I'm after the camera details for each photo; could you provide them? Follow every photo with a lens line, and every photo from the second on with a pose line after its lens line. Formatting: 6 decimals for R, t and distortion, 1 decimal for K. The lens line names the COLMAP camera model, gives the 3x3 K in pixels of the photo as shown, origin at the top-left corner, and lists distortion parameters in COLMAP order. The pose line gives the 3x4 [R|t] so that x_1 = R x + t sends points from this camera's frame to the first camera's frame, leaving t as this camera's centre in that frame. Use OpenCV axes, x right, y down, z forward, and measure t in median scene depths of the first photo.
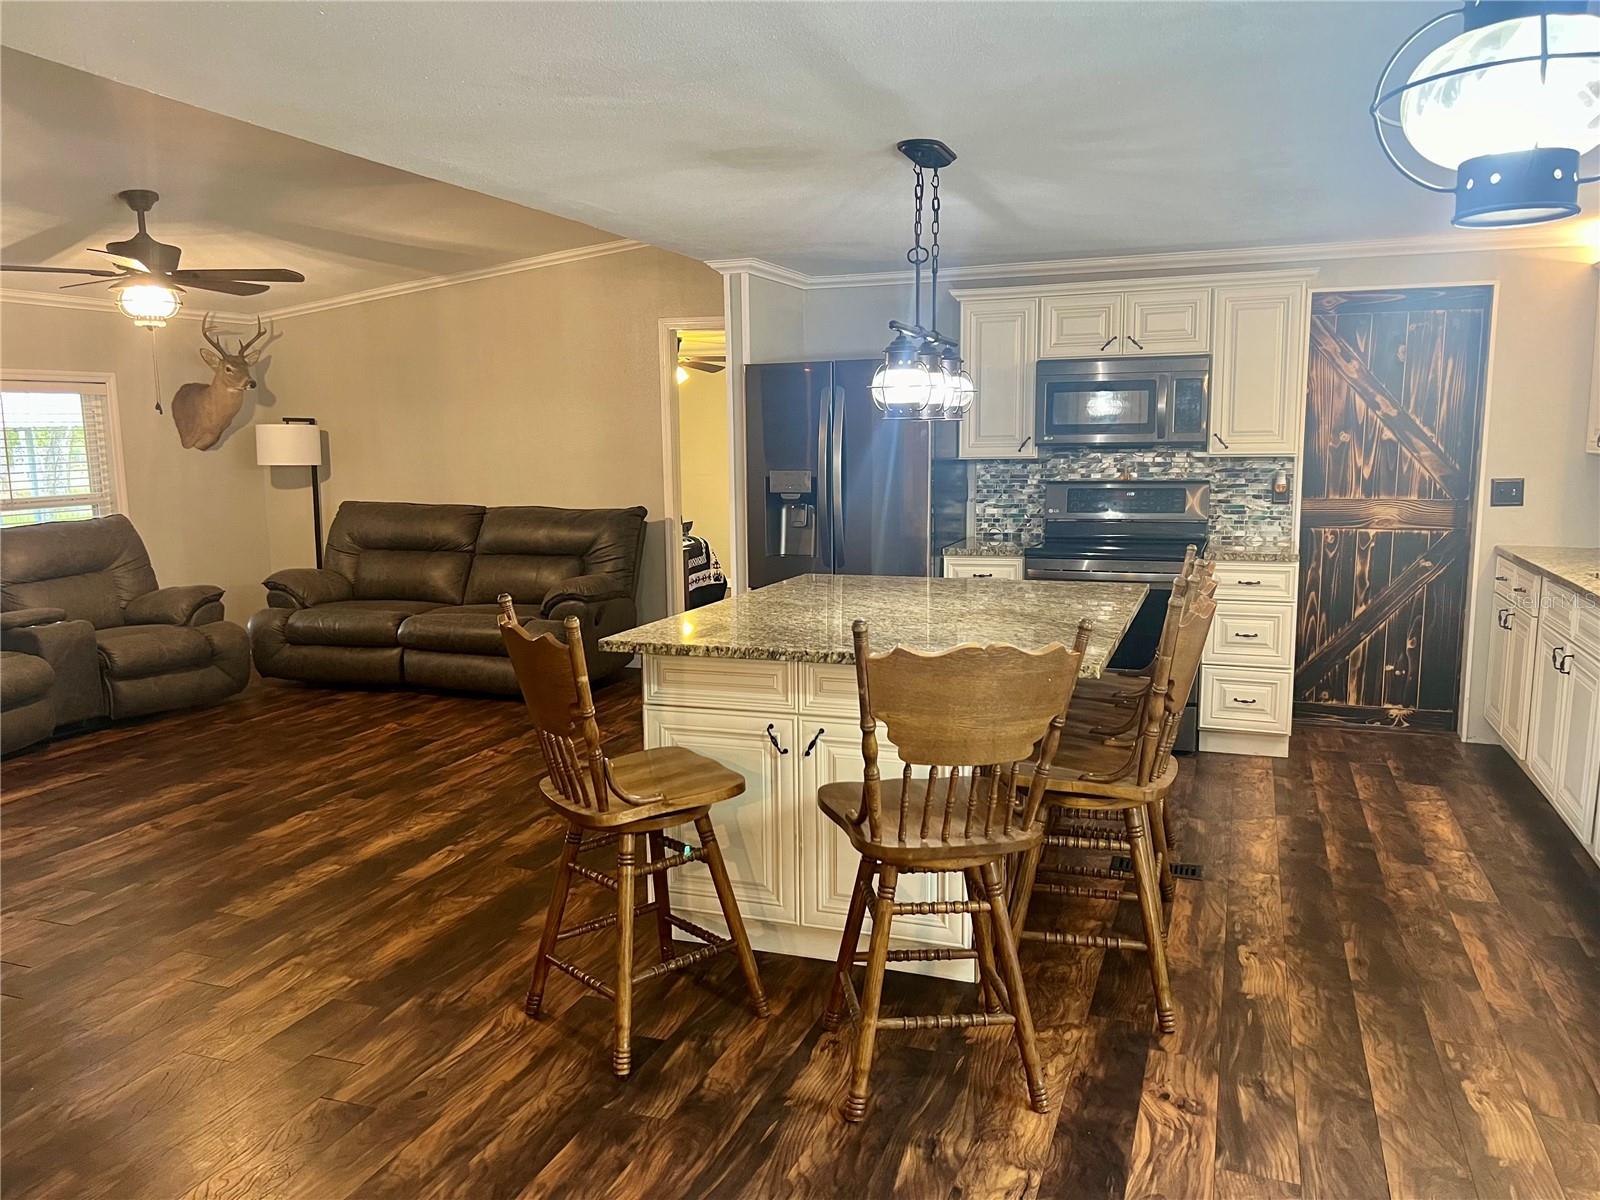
lens RADIAL K [[1205.3, 0, 795.9], [0, 1205.3, 603.3], [0, 0, 1]] dist [0.055123, -0.064222]
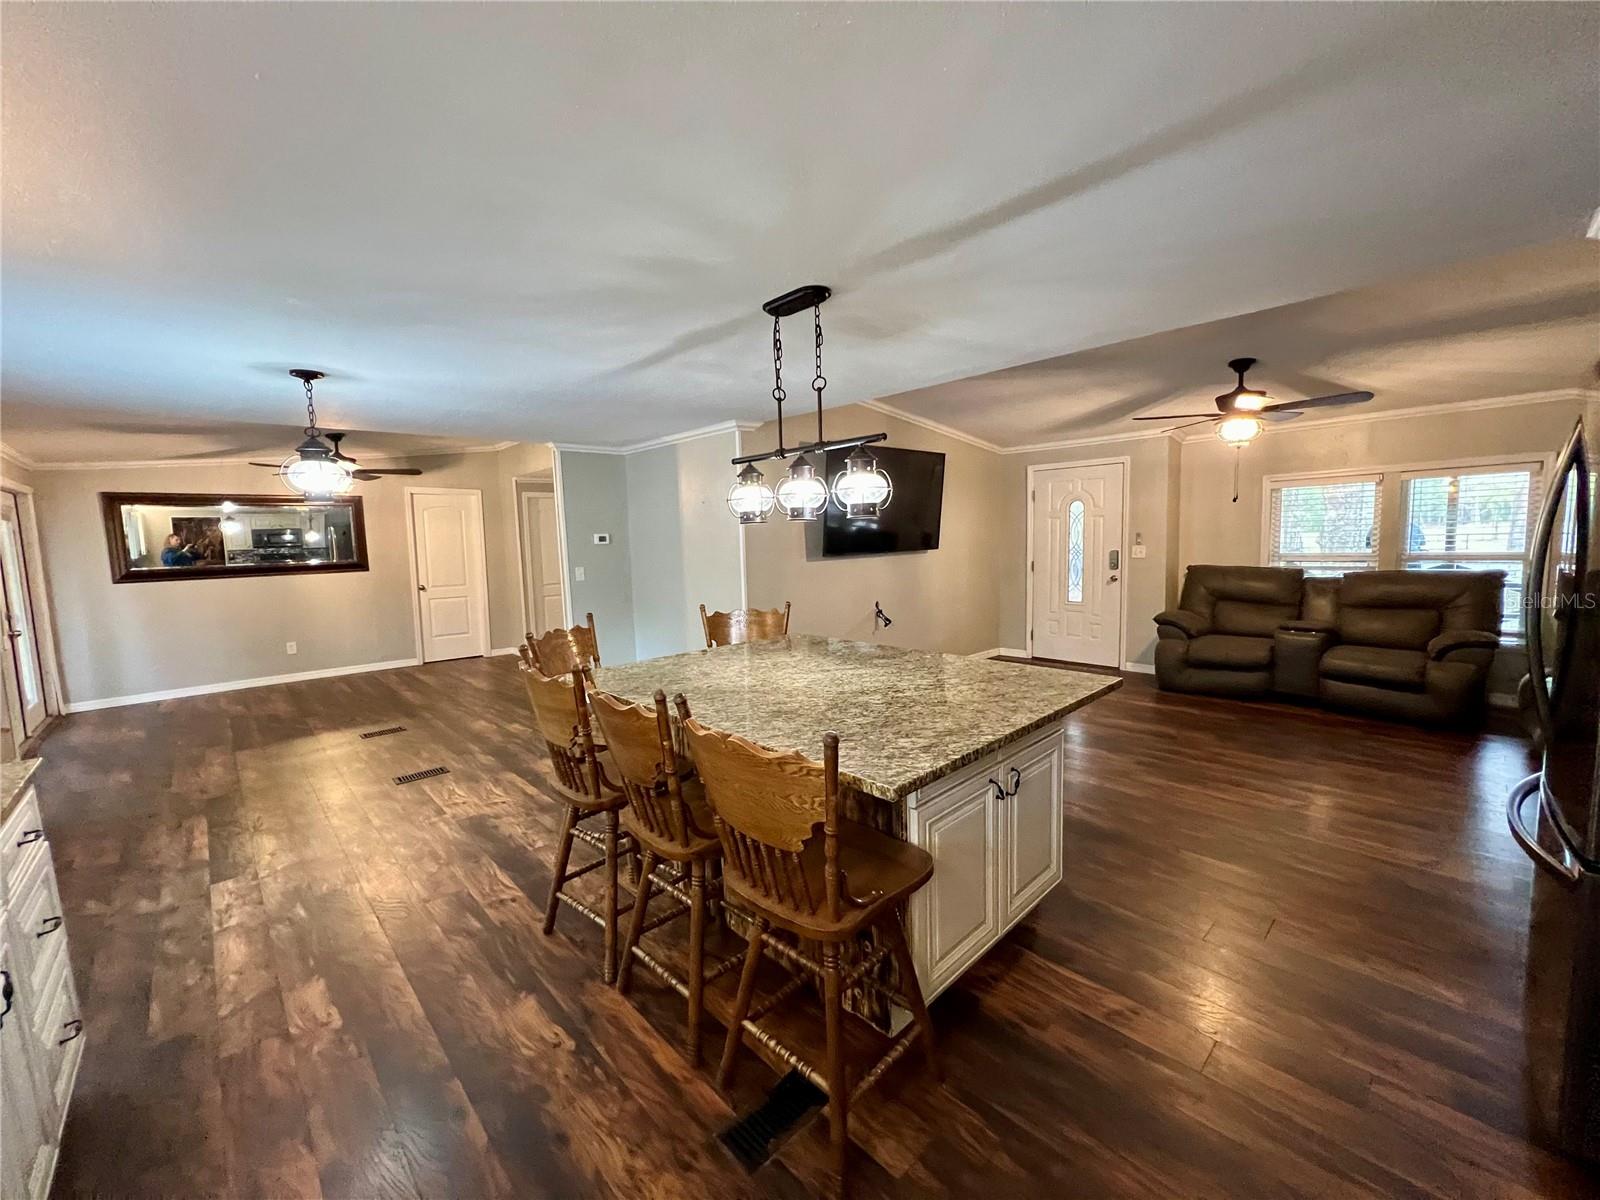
lens RADIAL K [[641.2, 0, 796.6], [0, 641.2, 595.9], [0, 0, 1]] dist [-0.003067, 0.000685]
pose [[-0.442362, 0.111747, -0.889847, 0.435953], [-0.088135, 0.981987, 0.167131, -0.117045], [0.892495, 0.152359, -0.424546, 0.811806]]
